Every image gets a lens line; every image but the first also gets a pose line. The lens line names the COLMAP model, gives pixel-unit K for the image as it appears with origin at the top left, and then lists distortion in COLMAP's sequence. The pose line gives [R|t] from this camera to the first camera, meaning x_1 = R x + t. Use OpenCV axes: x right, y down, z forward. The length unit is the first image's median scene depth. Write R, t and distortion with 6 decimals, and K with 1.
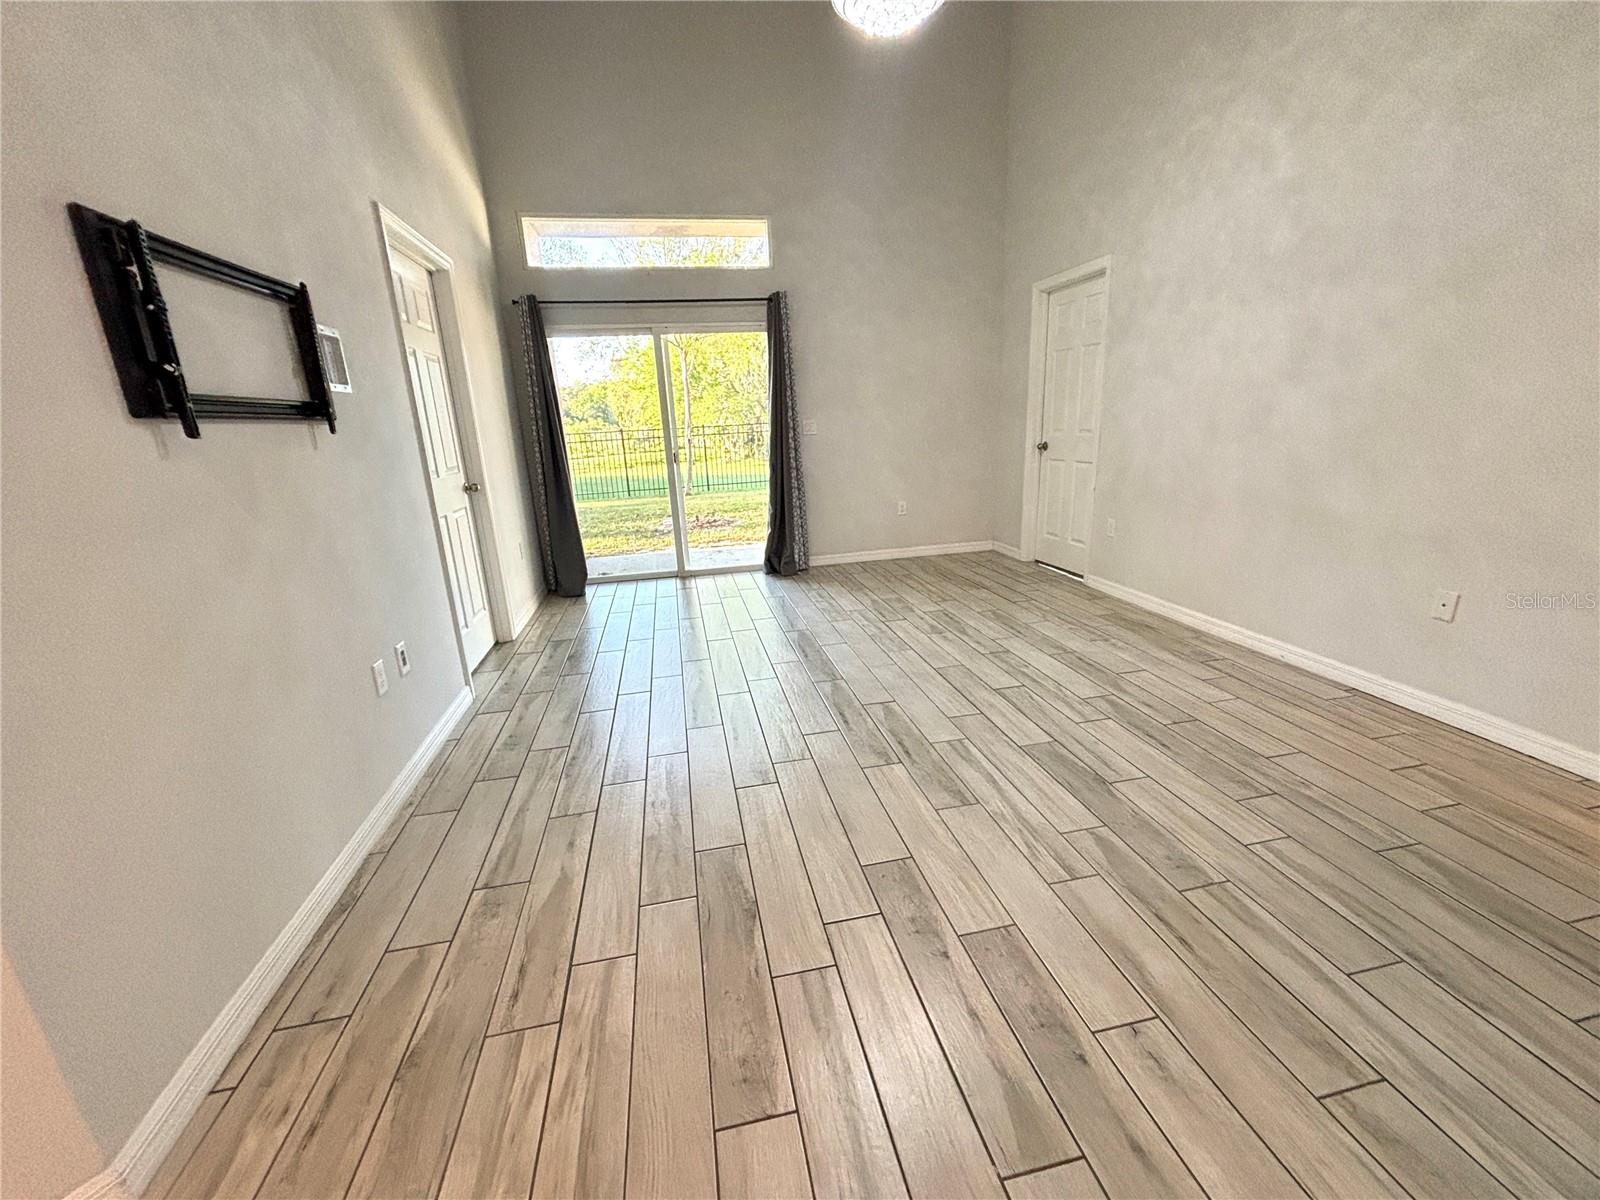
lens RADIAL K [[660.5, 0, 800.0], [0, 660.5, 600.0], [0, 0, 1]] dist [-0.003492, -0.000159]
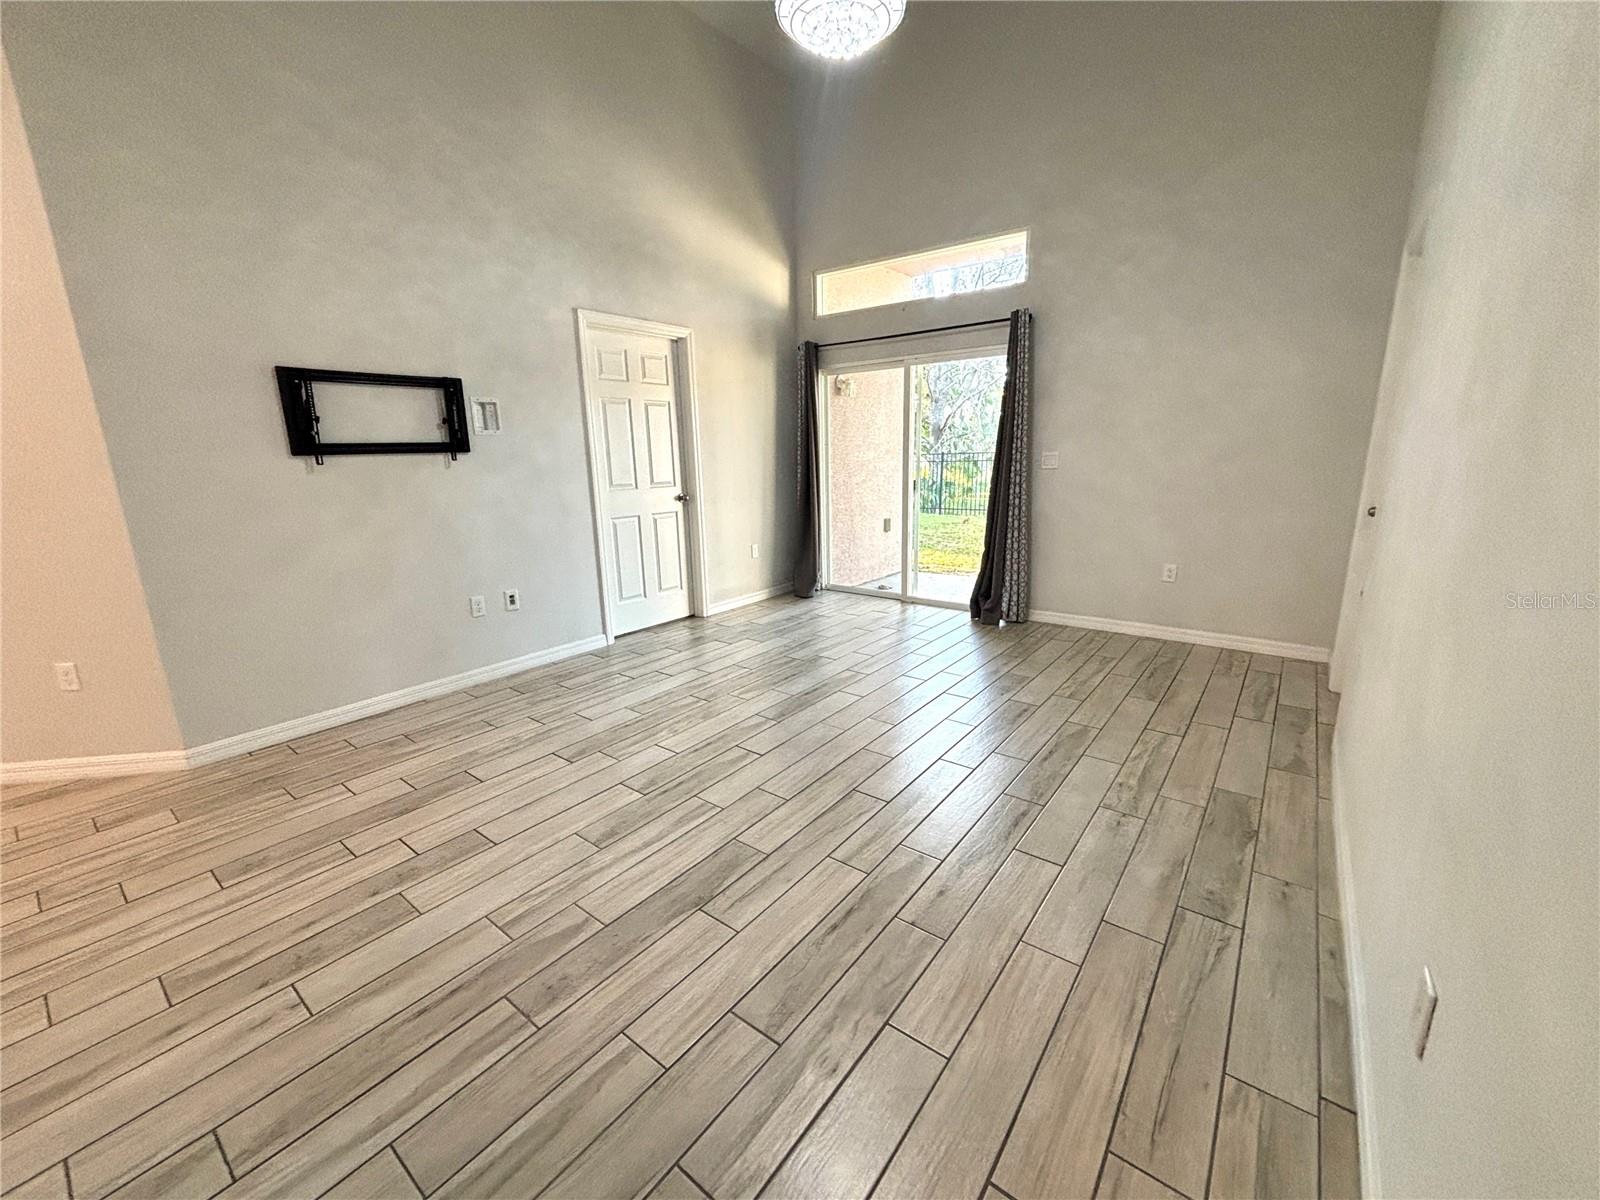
lens RADIAL K [[649.4, 0, 792.9], [0, 649.4, 605.7], [0, 0, 1]] dist [-0.000810, 0.000141]
pose [[0.641915, 0.211836, -0.736933, 0.949911], [-0.212848, 0.972538, 0.094159, -0.182519], [0.736642, 0.096413, 0.669375, 0.430529]]
